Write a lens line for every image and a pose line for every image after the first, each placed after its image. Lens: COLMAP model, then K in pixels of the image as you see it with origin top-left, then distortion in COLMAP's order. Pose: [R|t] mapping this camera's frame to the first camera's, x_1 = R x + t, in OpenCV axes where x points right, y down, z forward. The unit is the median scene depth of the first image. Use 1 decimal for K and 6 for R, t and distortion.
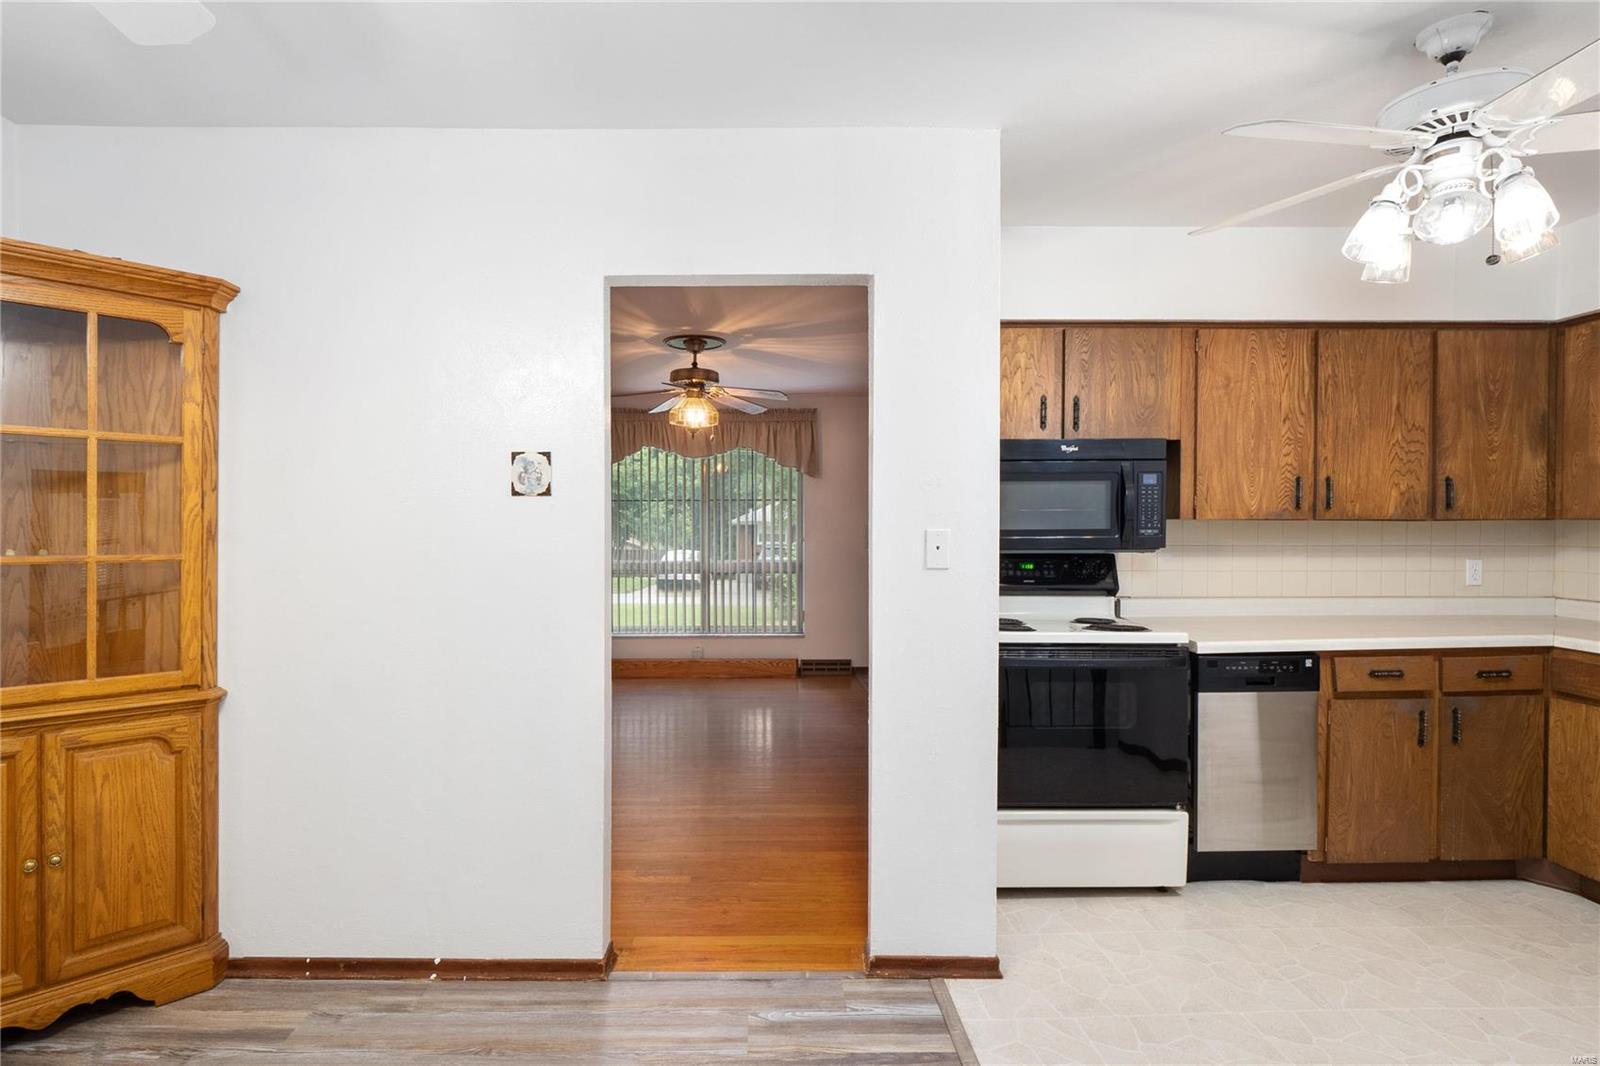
lens RADIAL K [[895.1, 0, 763.0], [0, 895.1, 548.5], [0, 0, 1]] dist [-0.005295, 0.000136]
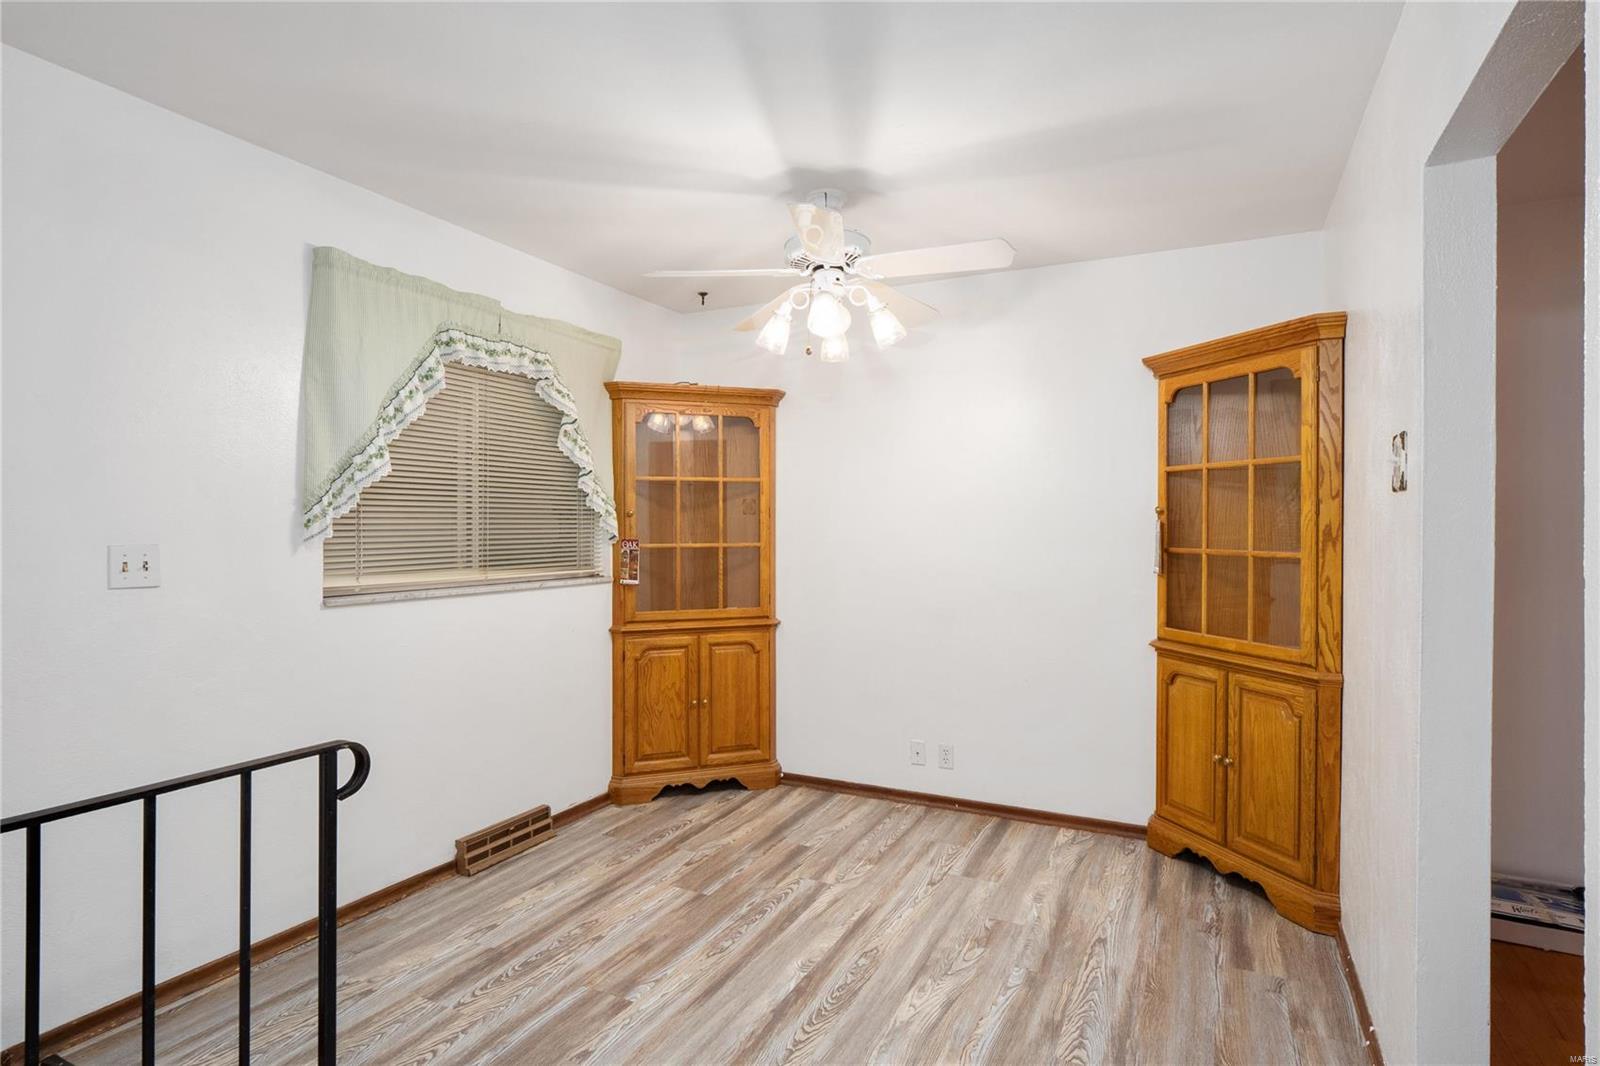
lens RADIAL K [[812.8, 0, 802.9], [0, 812.8, 528.7], [0, 0, 1]] dist [0.005546, -0.003684]
pose [[-0.479837, 0.002375, -0.877355, 0.498295], [-0.017198, 0.999779, 0.012112, -0.022137], [0.877189, 0.020901, -0.479690, 0.741097]]
